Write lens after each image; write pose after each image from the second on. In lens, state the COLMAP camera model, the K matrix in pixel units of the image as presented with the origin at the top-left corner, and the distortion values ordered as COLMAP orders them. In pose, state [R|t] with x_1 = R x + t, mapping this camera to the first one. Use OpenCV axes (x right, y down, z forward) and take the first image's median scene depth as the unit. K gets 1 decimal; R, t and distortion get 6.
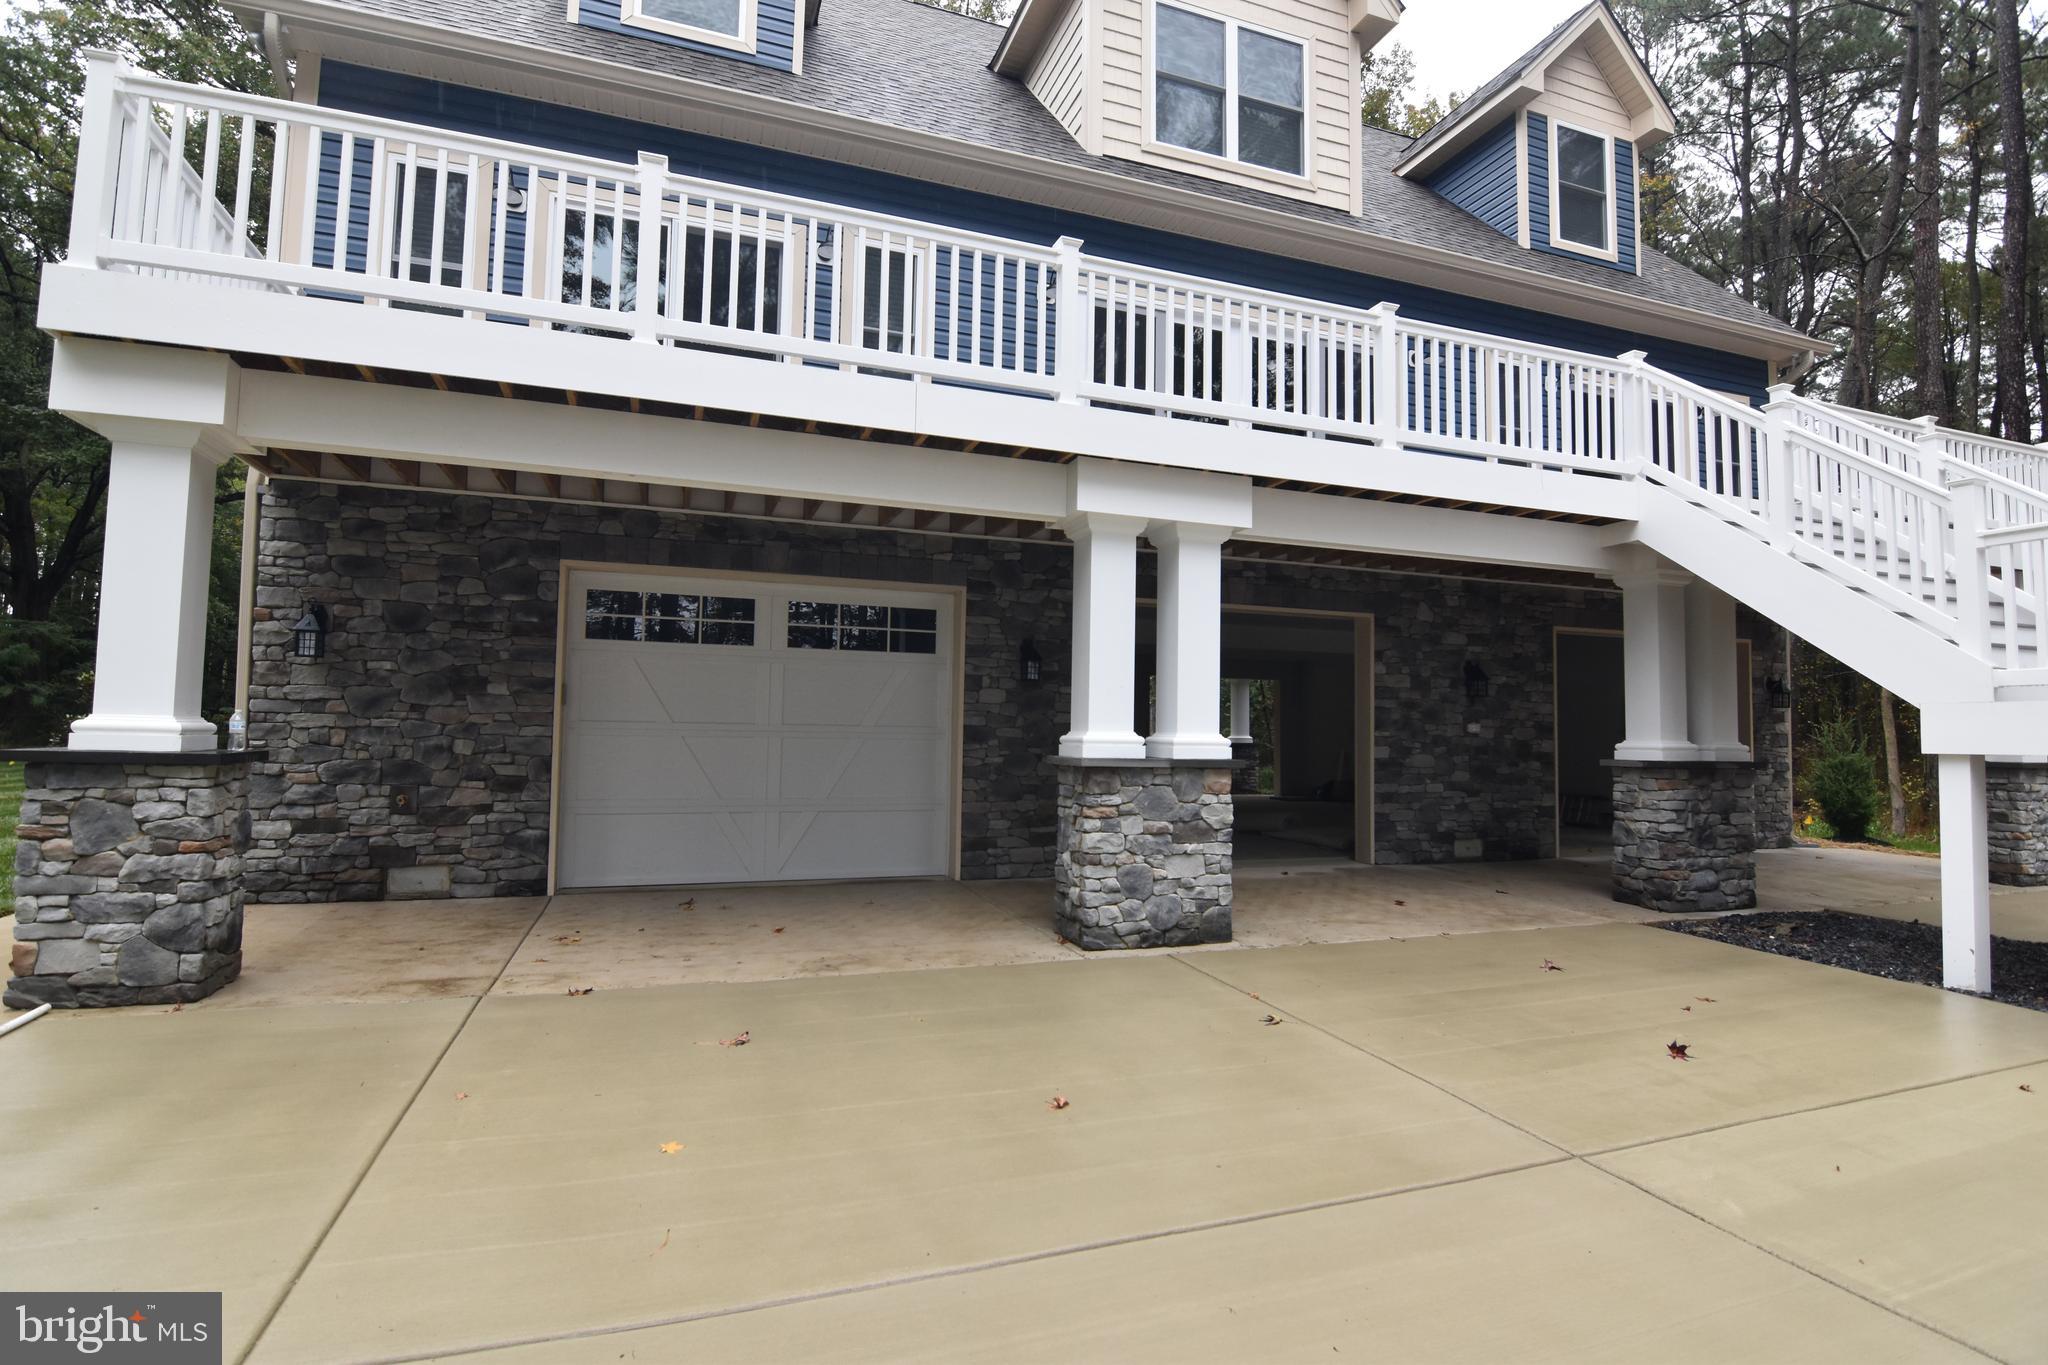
lens RADIAL K [[991.3, 0, 1023.7], [0, 991.3, 674.8], [0, 0, 1]] dist [-0.010193, -0.006834]
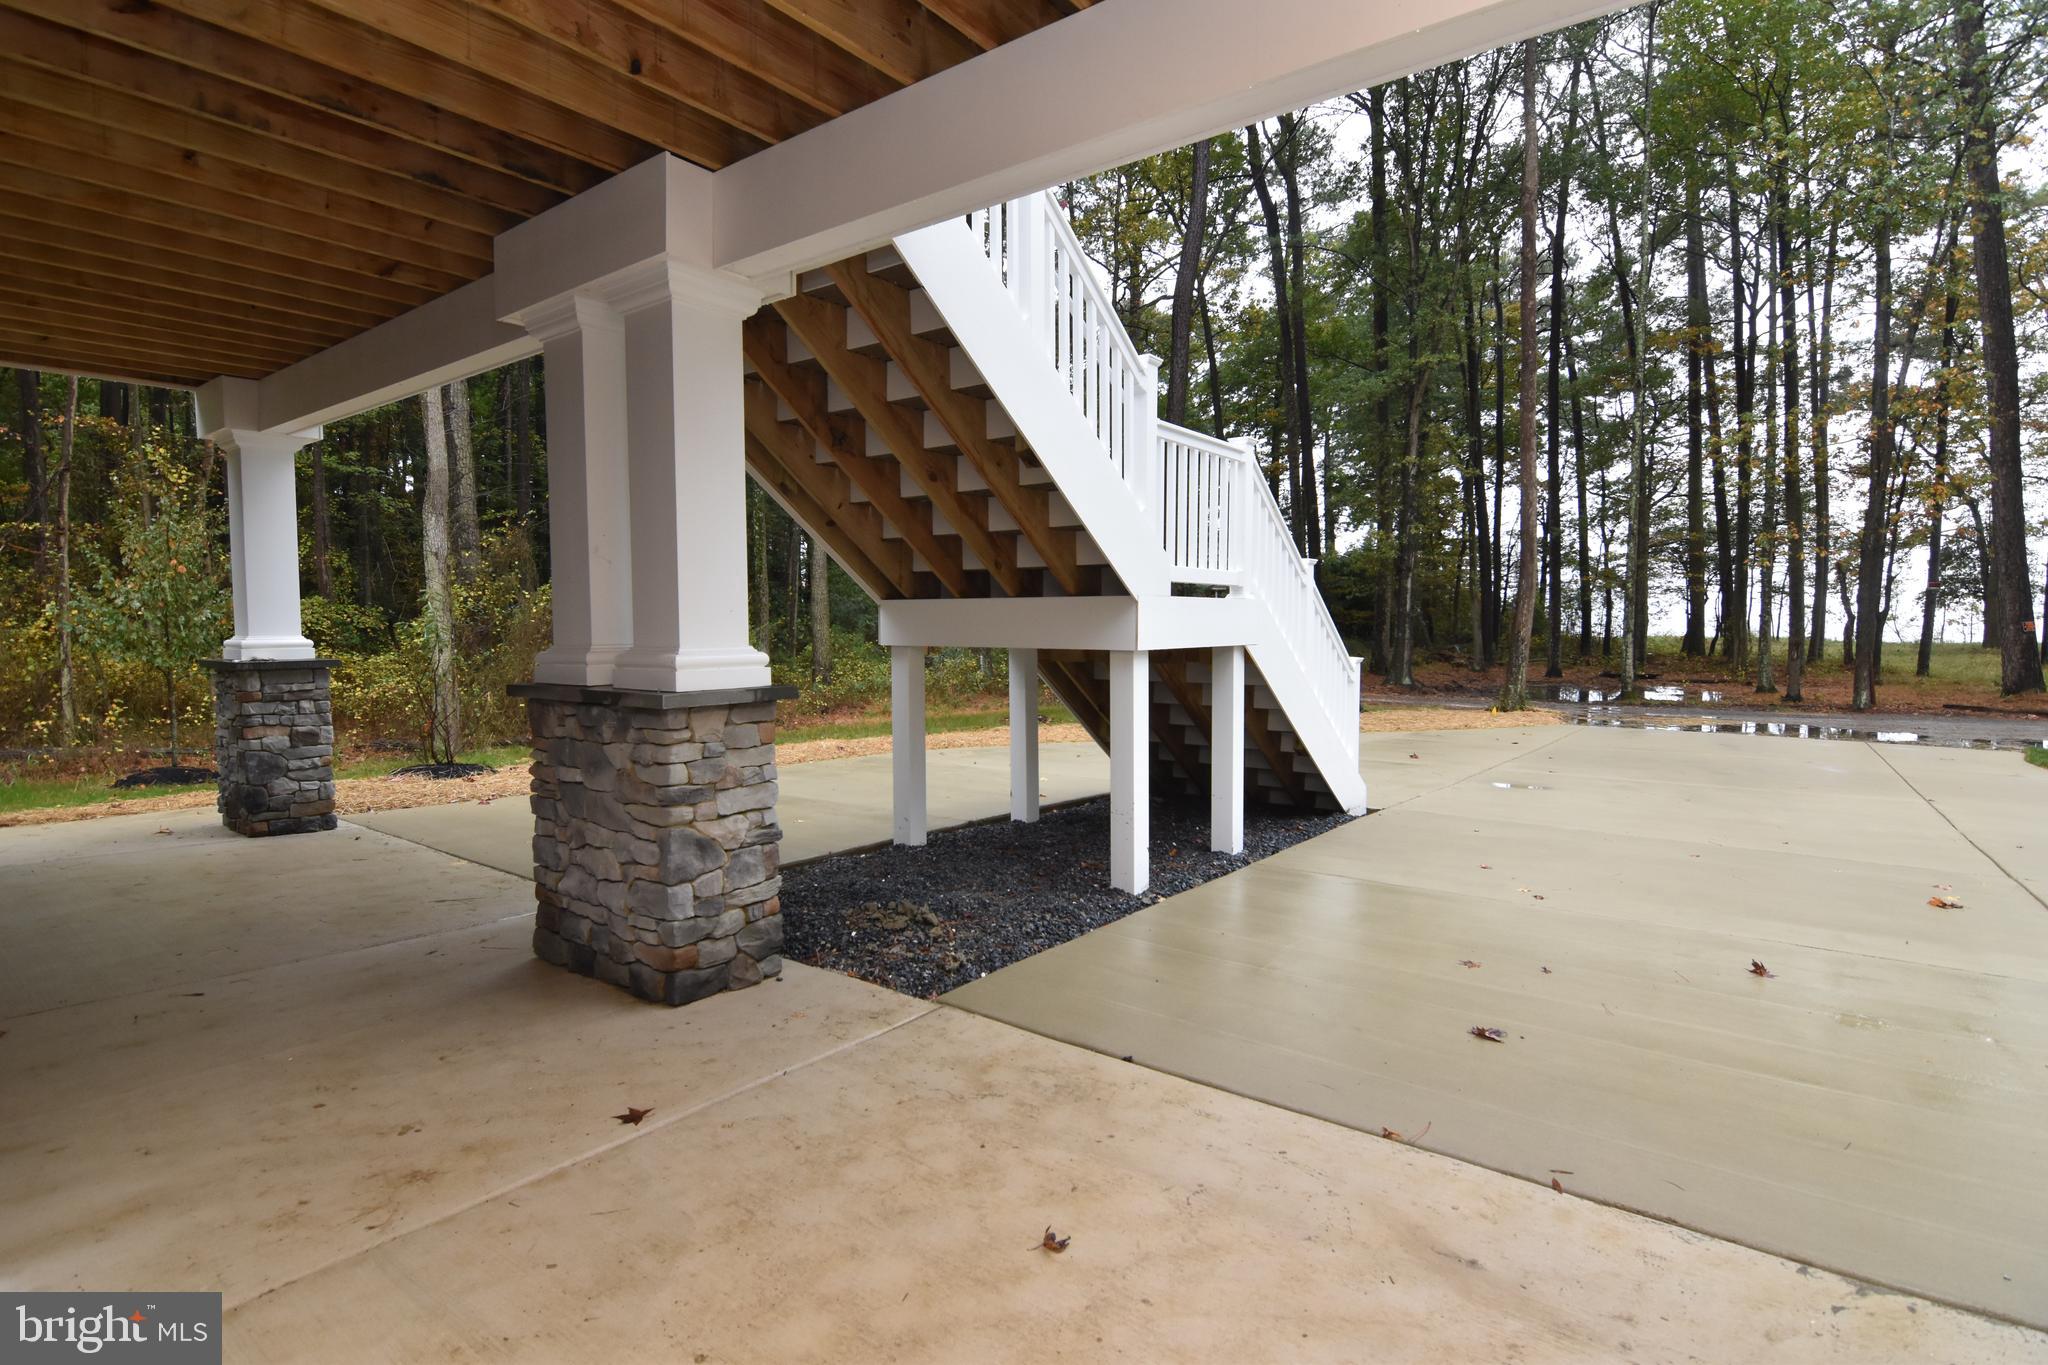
lens RADIAL K [[991.3, 0, 1020.4], [0, 991.3, 679.6], [0, 0, 1]] dist [-0.010193, -0.006834]
pose [[-0.556111, -0.066403, 0.828451, 0.161803], [-0.049624, 0.997678, 0.046656, 0.055373], [-0.829625, -0.015165, -0.558115, 1.176277]]
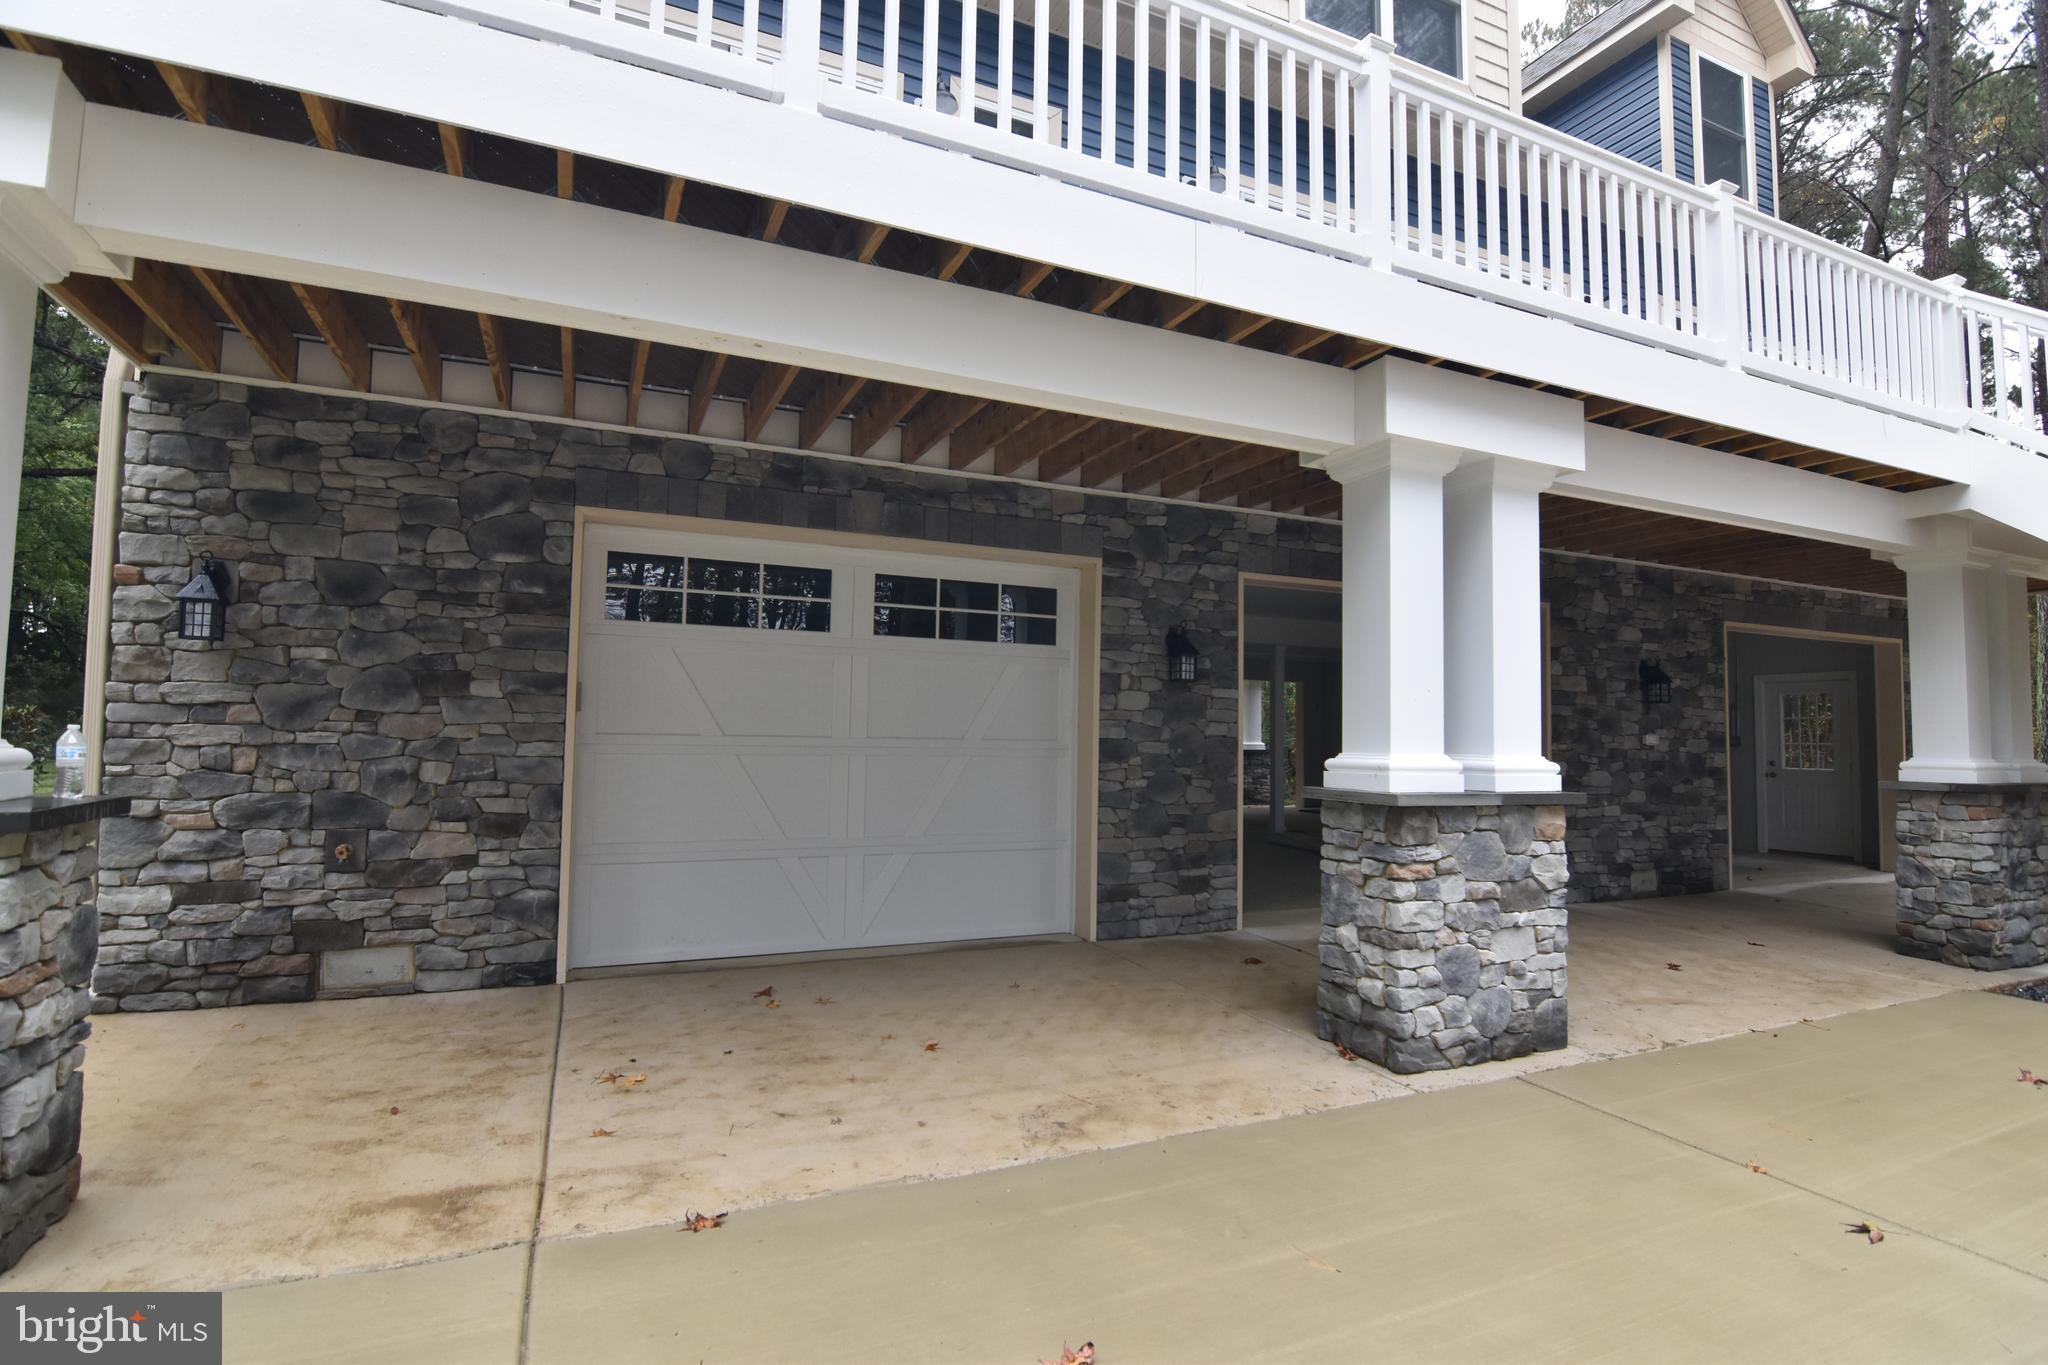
lens RADIAL K [[991.3, 0, 1021.9], [0, 991.3, 675.0], [0, 0, 1]] dist [-0.010193, -0.006834]
pose [[0.997233, 0.005480, 0.074131, -0.193968], [-0.005392, 0.999985, -0.001384, 0.003220], [-0.074137, 0.000980, 0.997248, 0.260242]]
